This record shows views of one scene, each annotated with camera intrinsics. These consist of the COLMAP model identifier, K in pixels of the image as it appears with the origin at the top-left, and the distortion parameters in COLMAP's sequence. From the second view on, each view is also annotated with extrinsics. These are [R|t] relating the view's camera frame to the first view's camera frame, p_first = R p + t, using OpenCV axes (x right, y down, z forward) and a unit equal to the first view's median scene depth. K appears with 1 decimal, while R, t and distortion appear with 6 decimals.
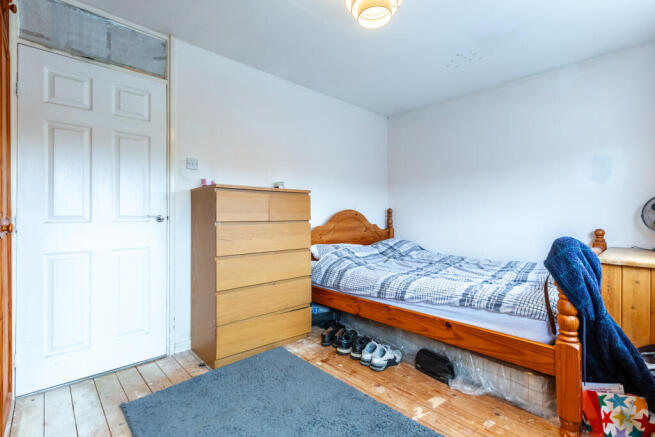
lens RADIAL K [[302.2, 0, 327.3], [0, 302.2, 214.3], [0, 0, 1]] dist [-0.005079, -0.000359]
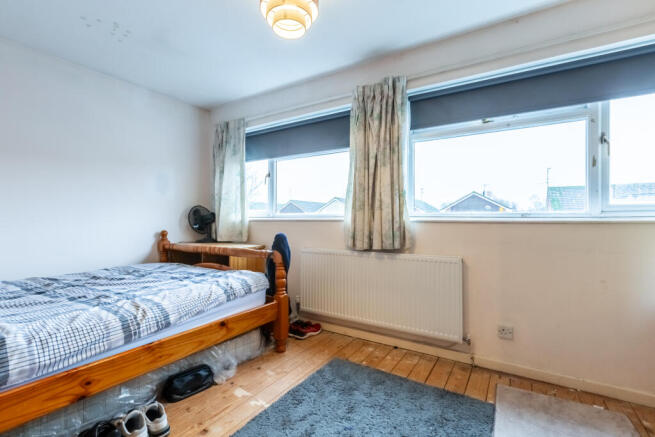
lens RADIAL K [[302.2, 0, 328.6], [0, 302.2, 220.4], [0, 0, 1]] dist [-0.005079, -0.000359]
pose [[-0.246464, -0.000280, 0.969152, -0.610568], [-0.000058, 1.000000, 0.000274, 0.007360], [-0.969152, 0.000011, -0.246464, 0.783636]]
